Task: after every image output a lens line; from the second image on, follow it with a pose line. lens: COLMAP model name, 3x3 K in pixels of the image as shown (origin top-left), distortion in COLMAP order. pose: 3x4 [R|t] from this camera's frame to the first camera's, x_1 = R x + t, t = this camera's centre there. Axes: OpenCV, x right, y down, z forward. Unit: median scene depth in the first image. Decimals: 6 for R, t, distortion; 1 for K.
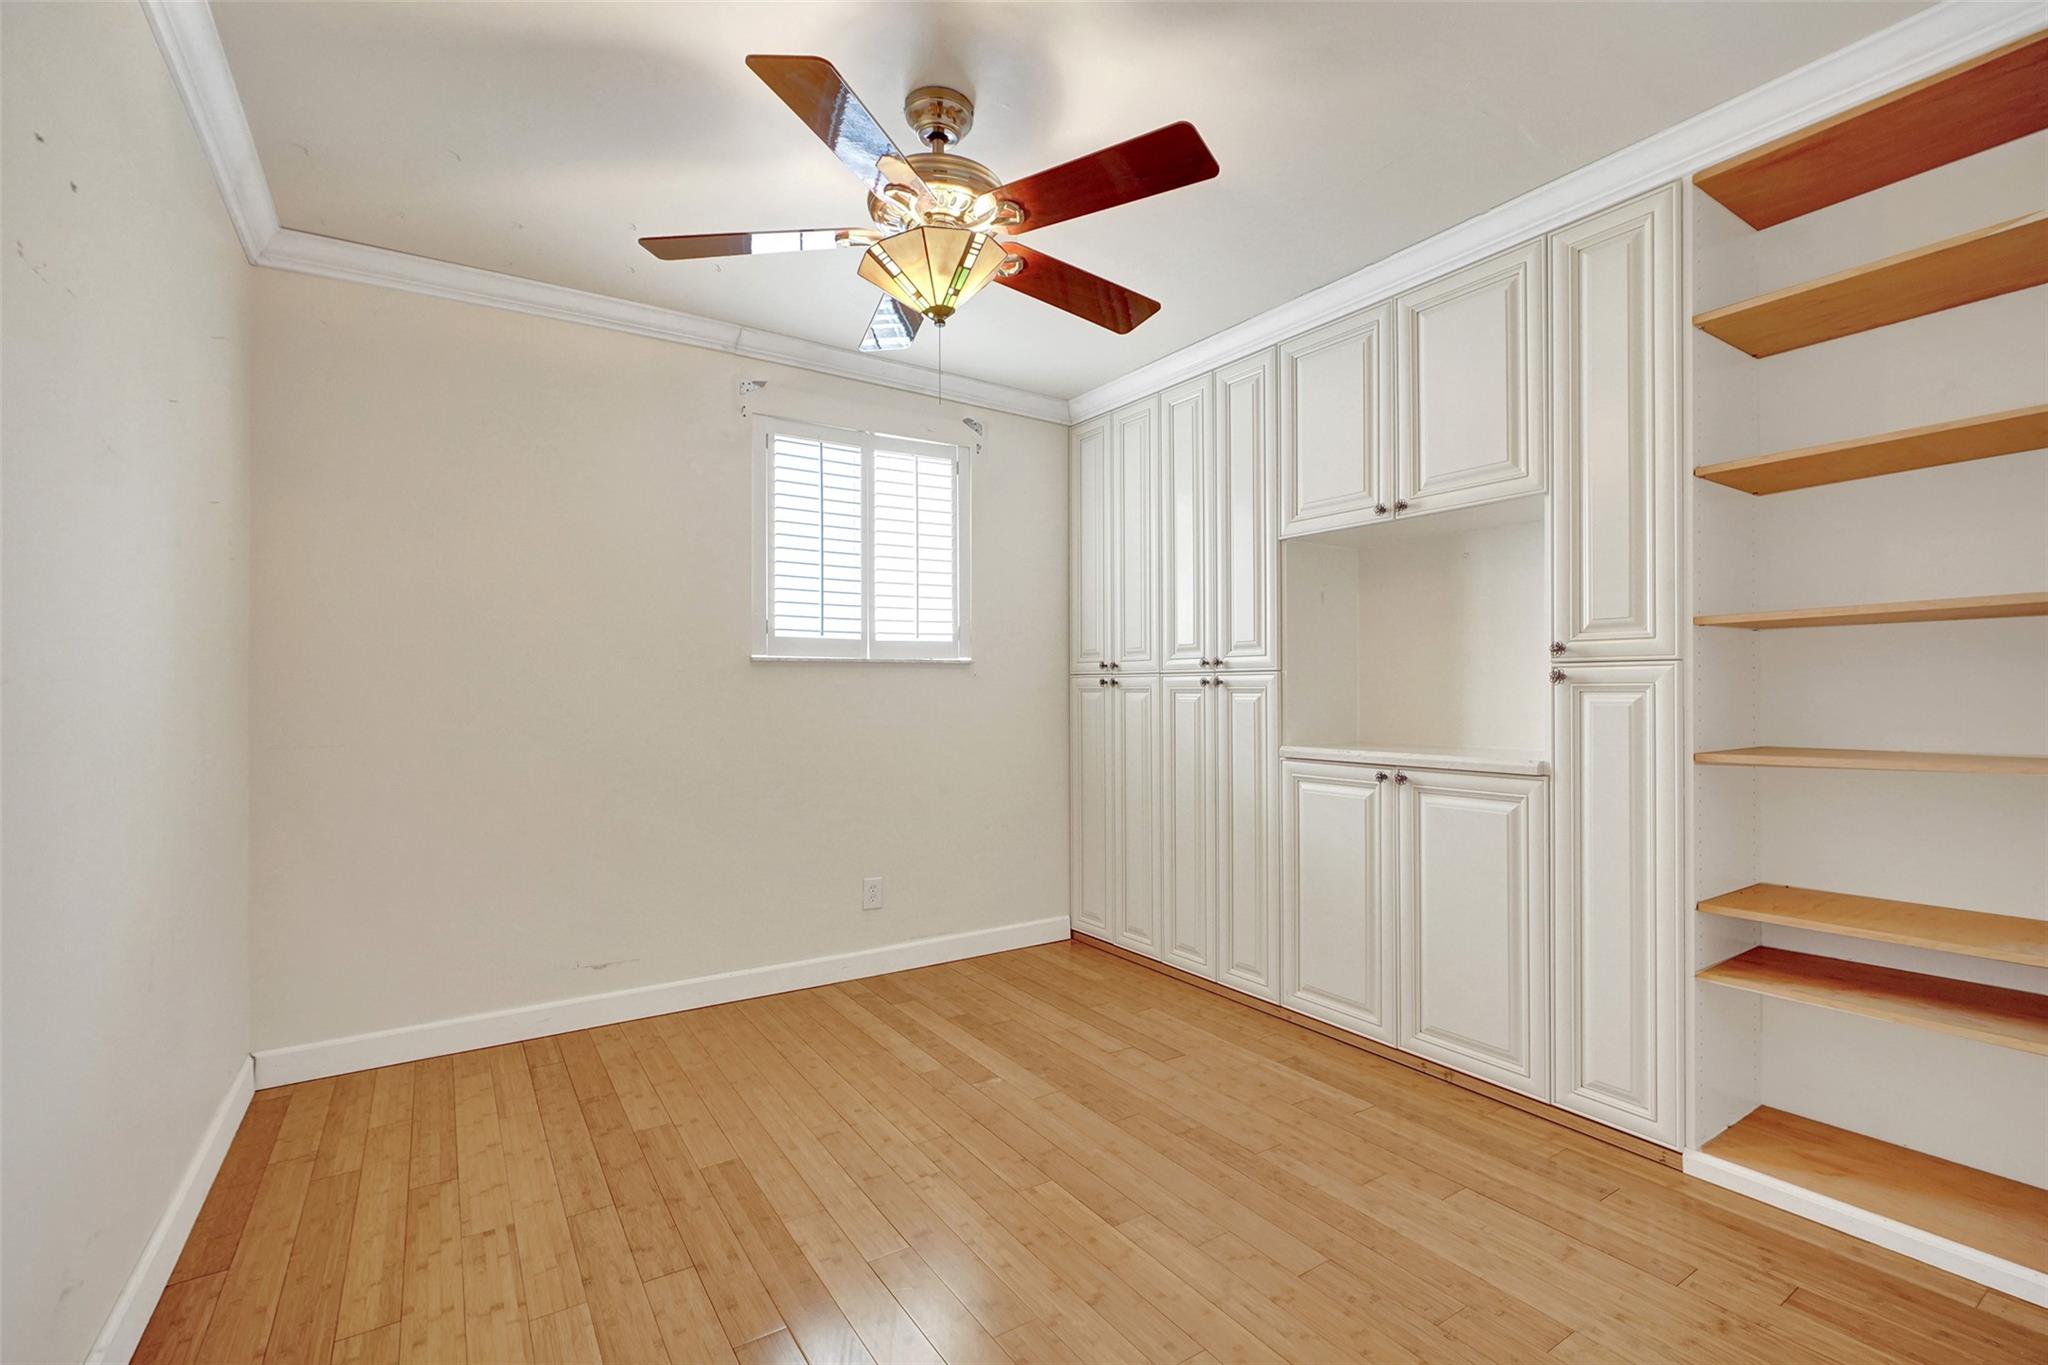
lens RADIAL K [[911.0, 0, 1025.7], [0, 911.0, 682.7], [0, 0, 1]] dist [-0.008861, 0.002781]
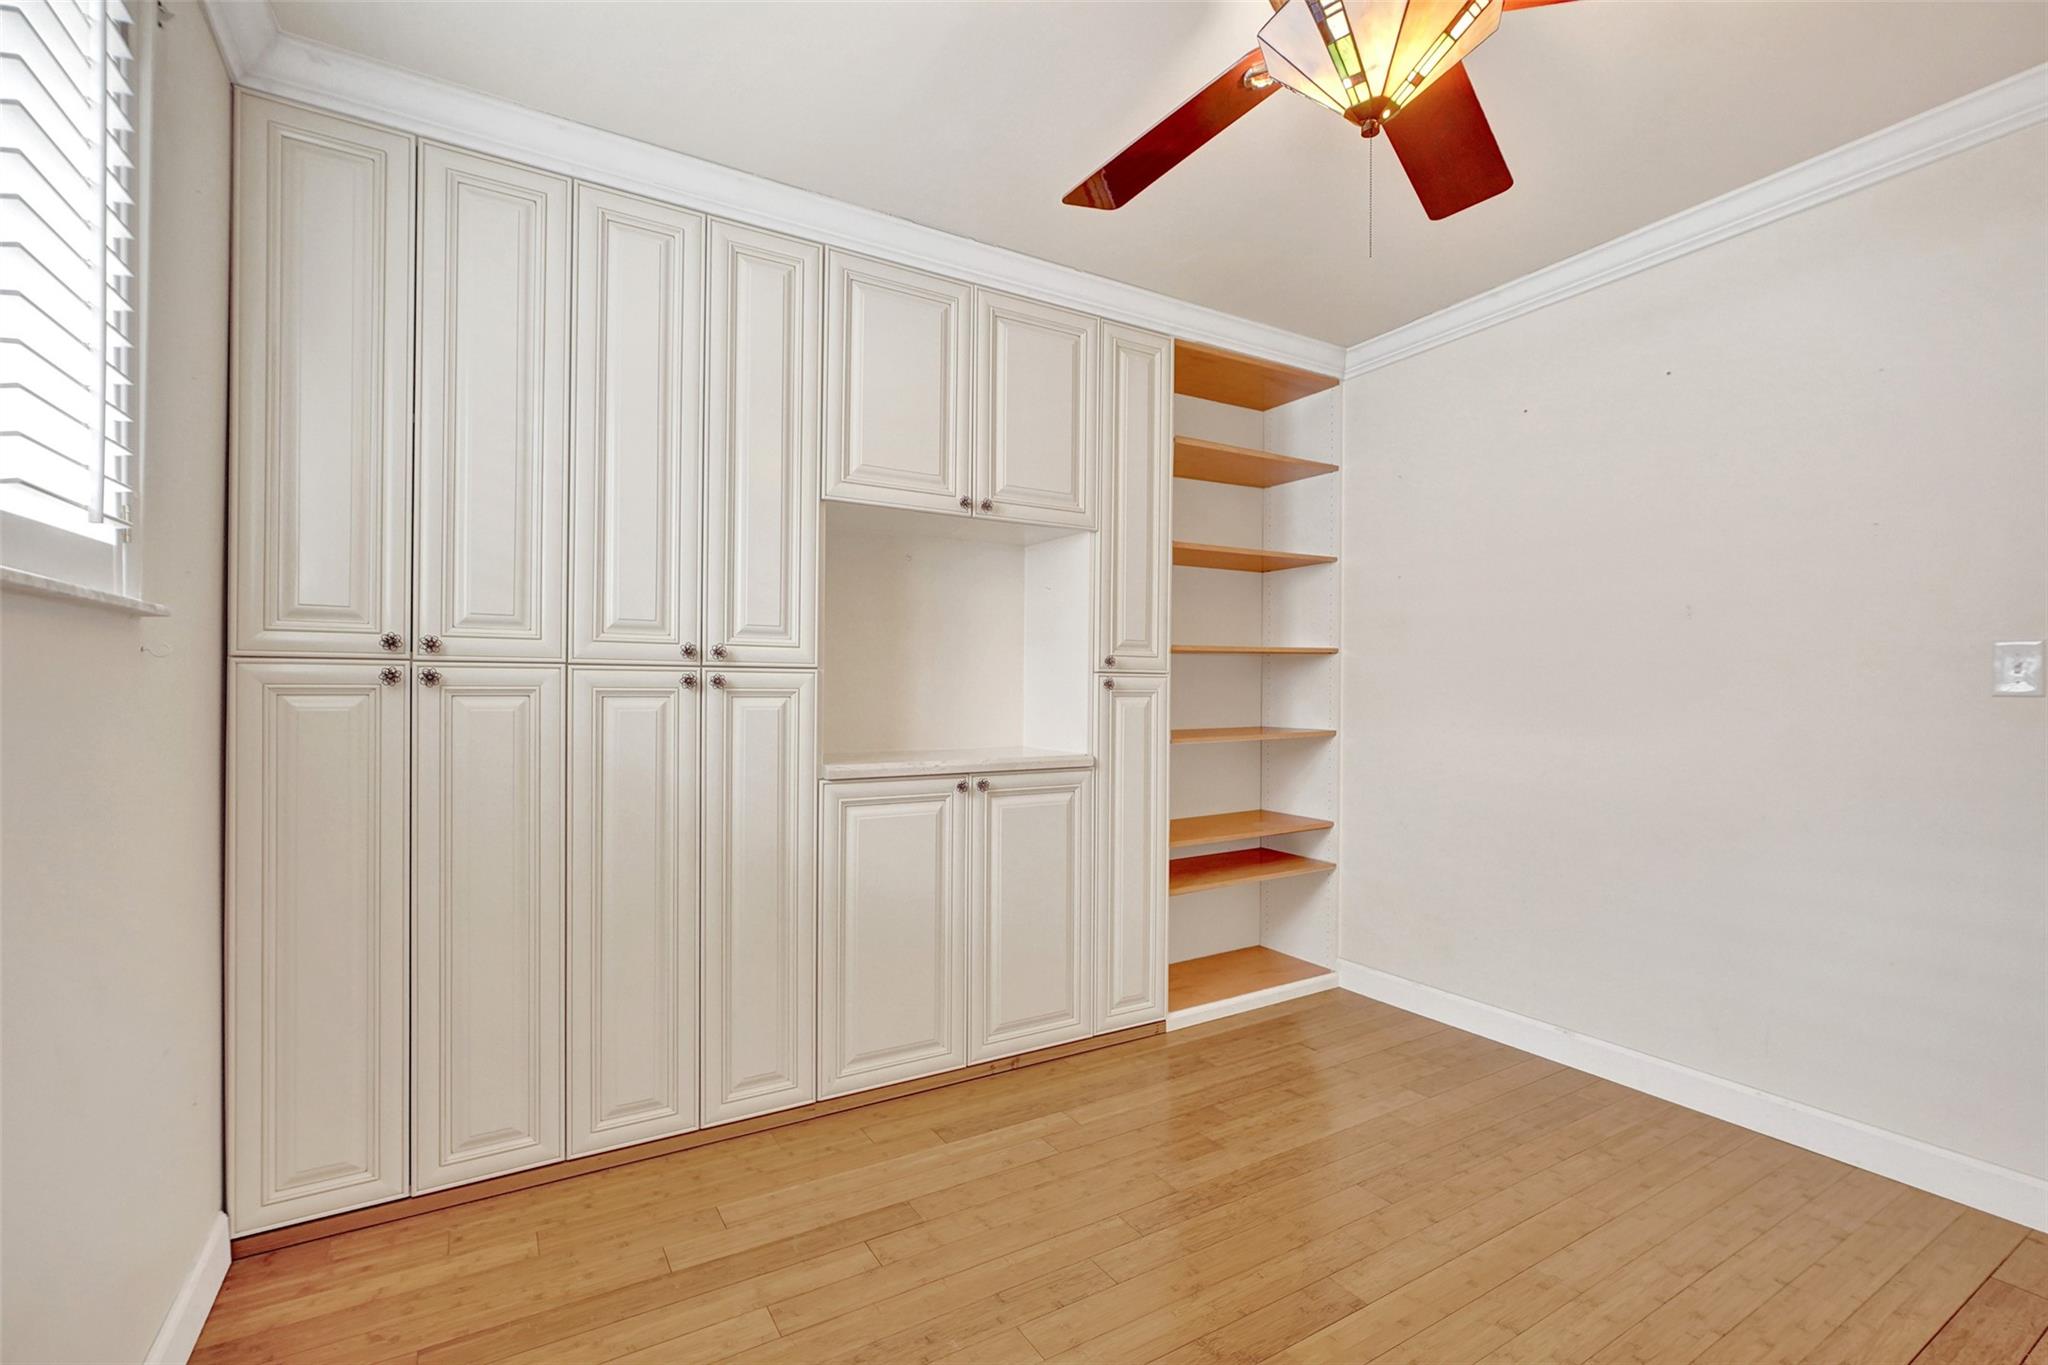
lens RADIAL K [[911.0, 0, 1029.2], [0, 911.0, 691.0], [0, 0, 1]] dist [-0.008861, 0.002781]
pose [[0.037403, 0.002848, 0.999296, -0.550496], [-0.012122, 0.999924, -0.002396, 0.006079], [-0.999227, -0.012023, 0.037434, 0.898065]]
